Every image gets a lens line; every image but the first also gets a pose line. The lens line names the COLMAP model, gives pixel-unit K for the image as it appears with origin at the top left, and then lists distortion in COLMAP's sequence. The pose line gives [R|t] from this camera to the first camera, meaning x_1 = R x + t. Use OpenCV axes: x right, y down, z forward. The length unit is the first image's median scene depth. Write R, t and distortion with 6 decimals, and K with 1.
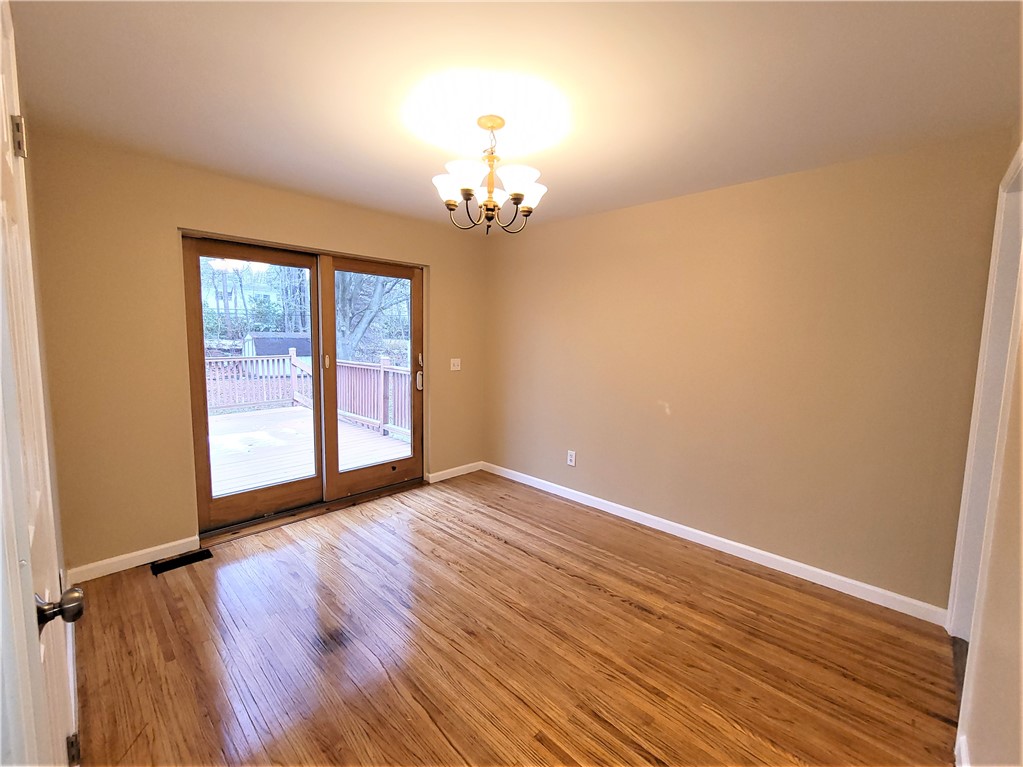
lens RADIAL K [[438.4, 0, 510.3], [0, 438.4, 382.9], [0, 0, 1]] dist [0.000448, -0.000026]
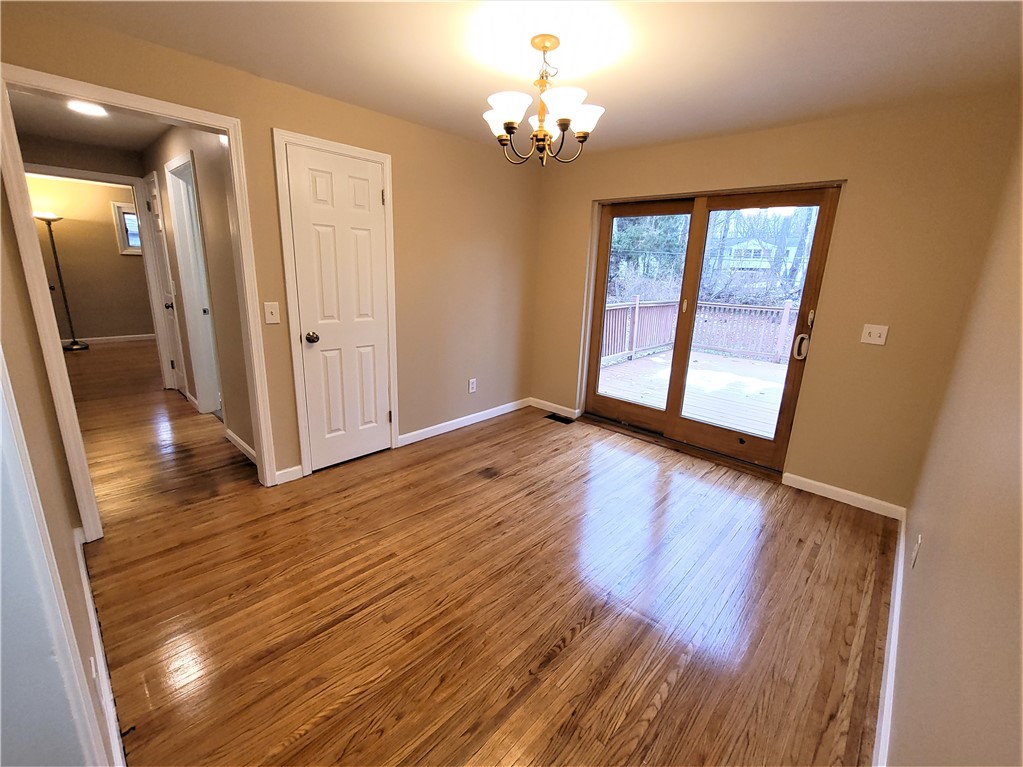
lens RADIAL K [[438.4, 0, 510.3], [0, 438.4, 382.9], [0, 0, 1]] dist [0.000448, -0.000026]
pose [[0.008111, 0.238007, -0.971230, 0.794040], [-0.148415, 0.960791, 0.234209, -0.071447], [0.988892, 0.142246, 0.043117, 0.744249]]
